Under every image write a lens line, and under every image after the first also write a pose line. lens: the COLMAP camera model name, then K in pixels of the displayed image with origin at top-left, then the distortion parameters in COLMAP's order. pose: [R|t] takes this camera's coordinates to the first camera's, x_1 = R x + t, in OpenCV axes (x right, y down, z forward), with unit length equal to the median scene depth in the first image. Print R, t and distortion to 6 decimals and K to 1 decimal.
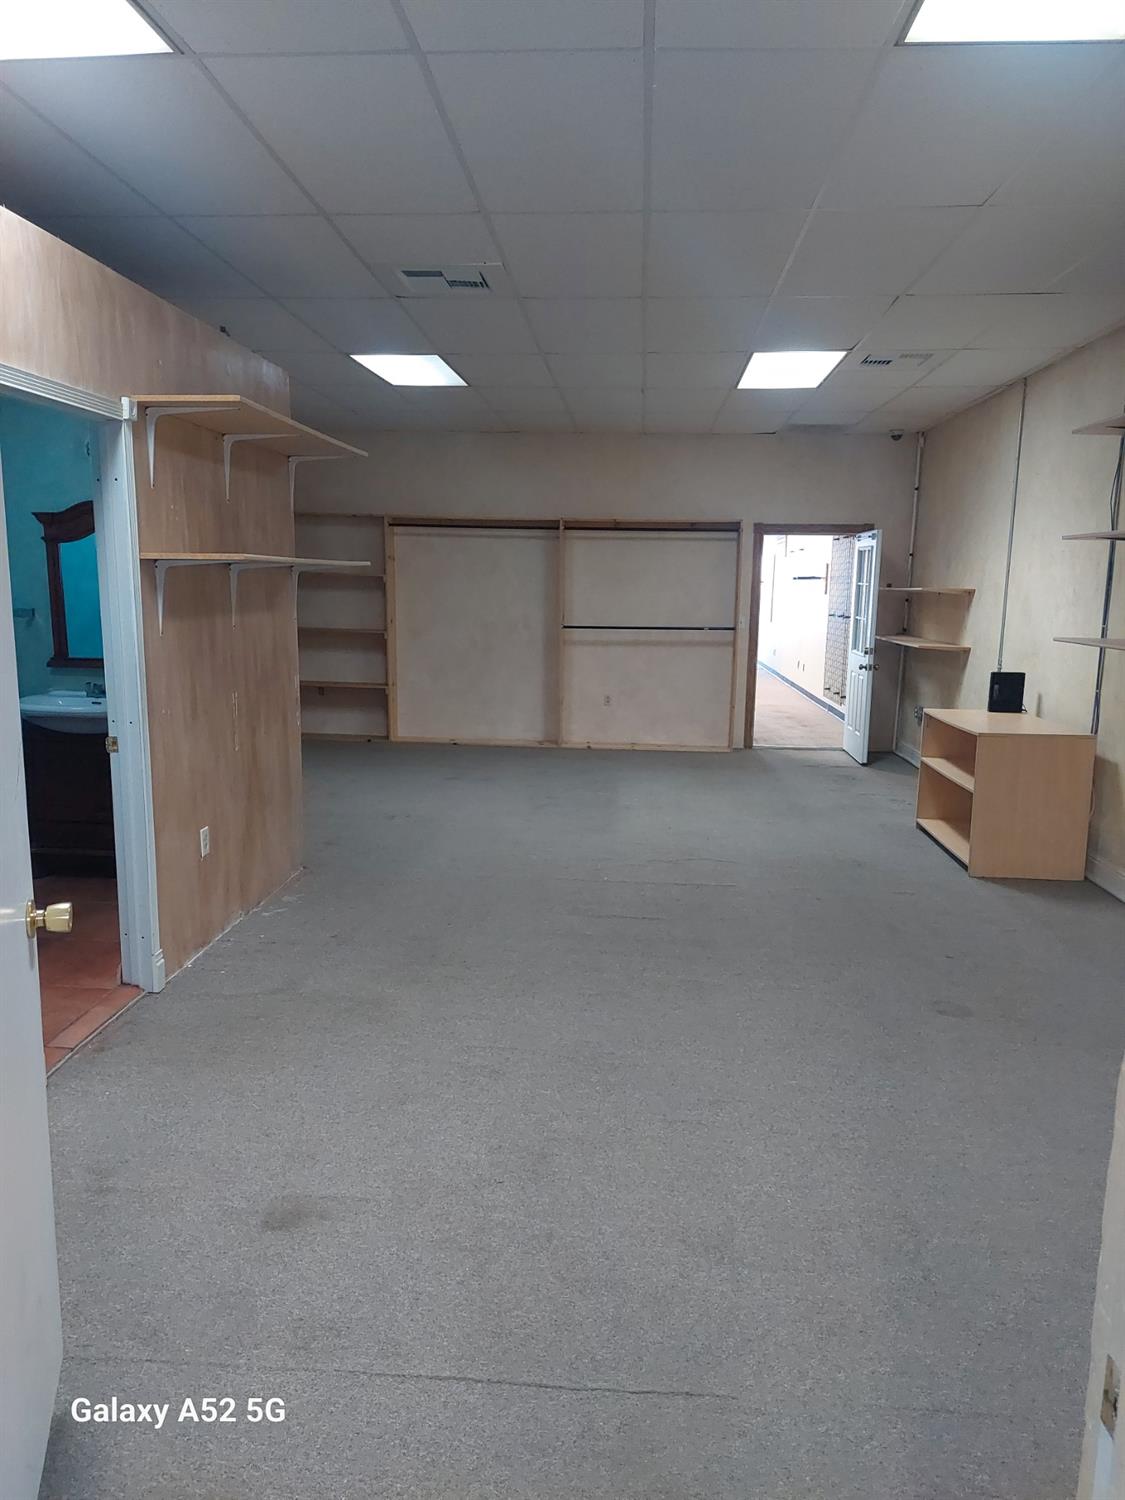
lens RADIAL K [[1077.8, 0, 560.0], [0, 1077.8, 739.3], [0, 0, 1]] dist [0.064867, -0.055170]
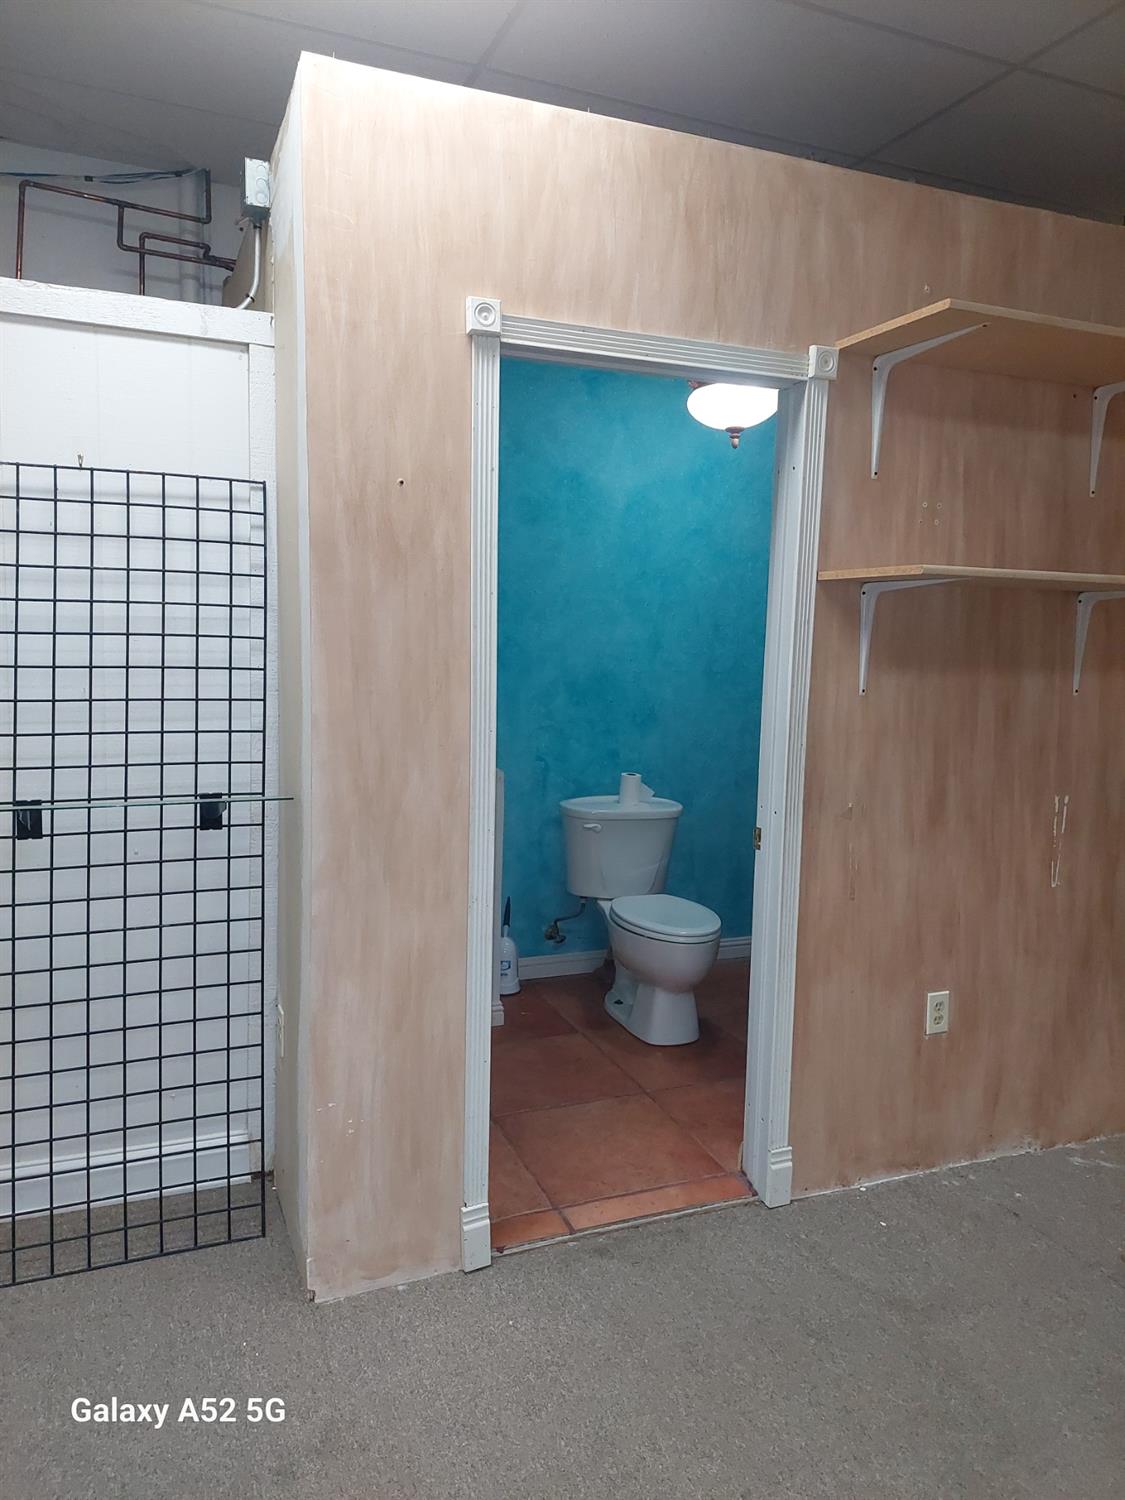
lens RADIAL K [[1077.8, 0, 560.0], [0, 1077.8, 739.3], [0, 0, 1]] dist [0.064867, -0.055170]
pose [[0.449107, 0.100297, -0.887831, 0.142660], [-0.153272, 0.987598, 0.034035, -0.058117], [0.880233, 0.120794, 0.458909, 0.498480]]
